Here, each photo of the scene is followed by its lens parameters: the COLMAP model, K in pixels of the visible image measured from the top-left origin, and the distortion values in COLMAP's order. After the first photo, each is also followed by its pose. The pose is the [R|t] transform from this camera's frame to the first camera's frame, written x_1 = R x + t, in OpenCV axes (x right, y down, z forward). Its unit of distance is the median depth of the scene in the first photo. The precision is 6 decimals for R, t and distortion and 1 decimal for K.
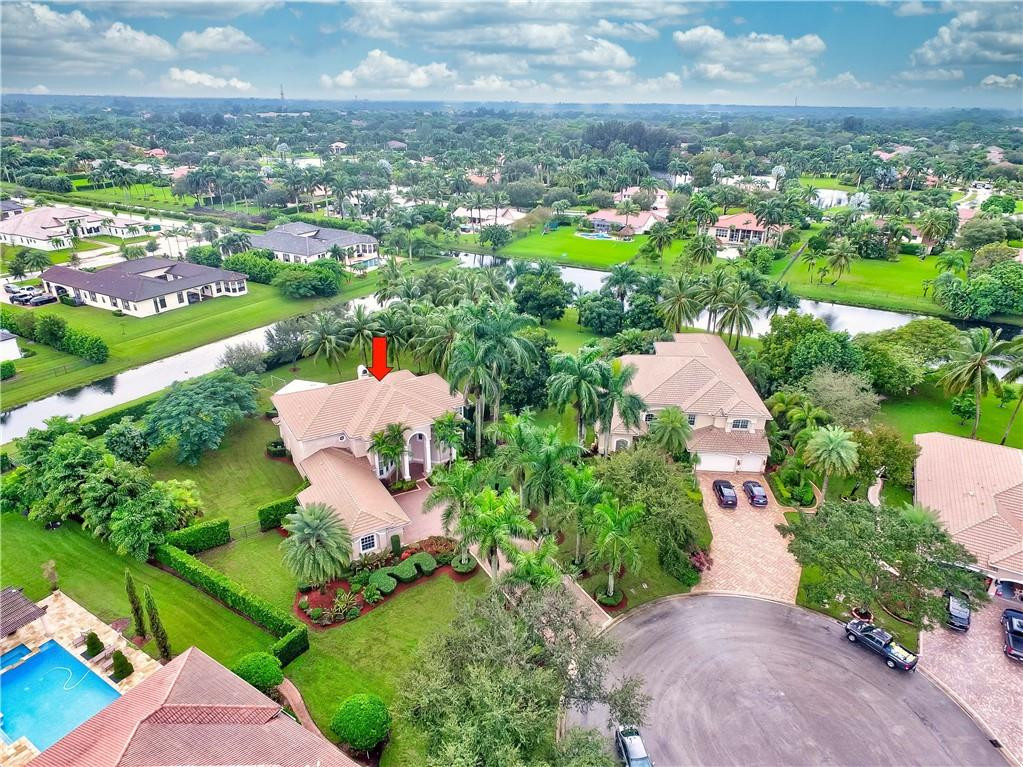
lens RADIAL K [[642.8, 0, 511.5], [0, 642.8, 383.5], [0, 0, 1]] dist [0.000510, 0.003955]
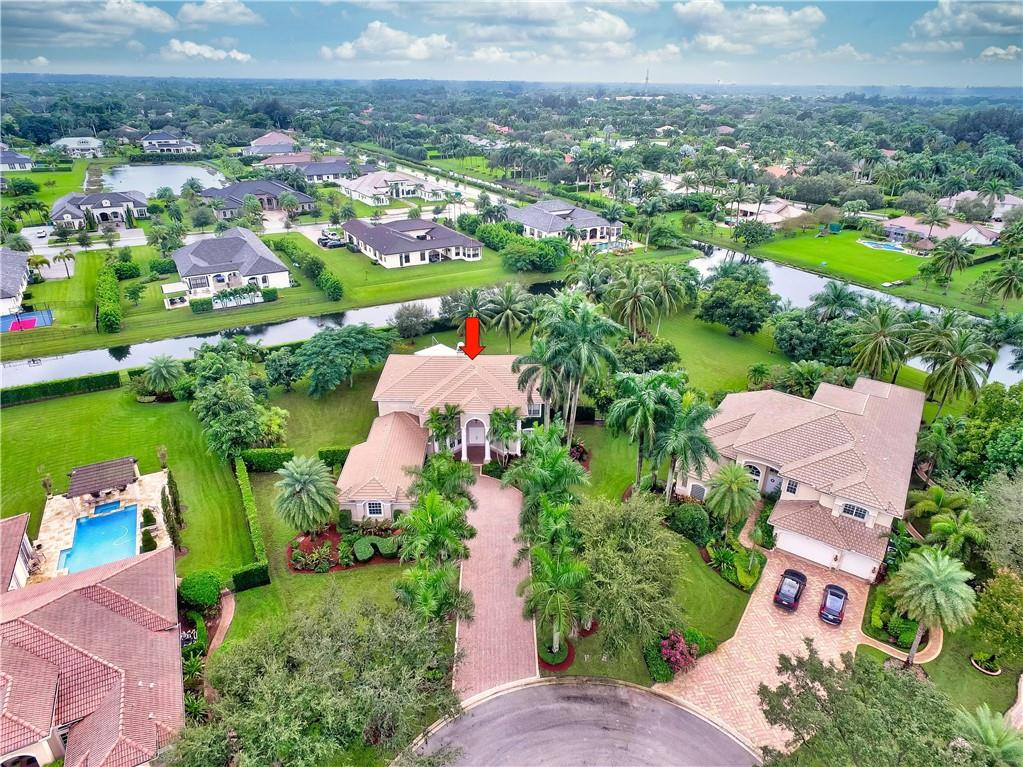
lens RADIAL K [[609.9, 0, 511.8], [0, 609.9, 381.2], [0, 0, 1]] dist [0.001288, 0.002786]
pose [[0.866789, 0.217783, -0.448607, 0.171708], [-0.200827, 0.975869, 0.085717, -0.039754], [0.456449, 0.015794, 0.889609, 0.095803]]
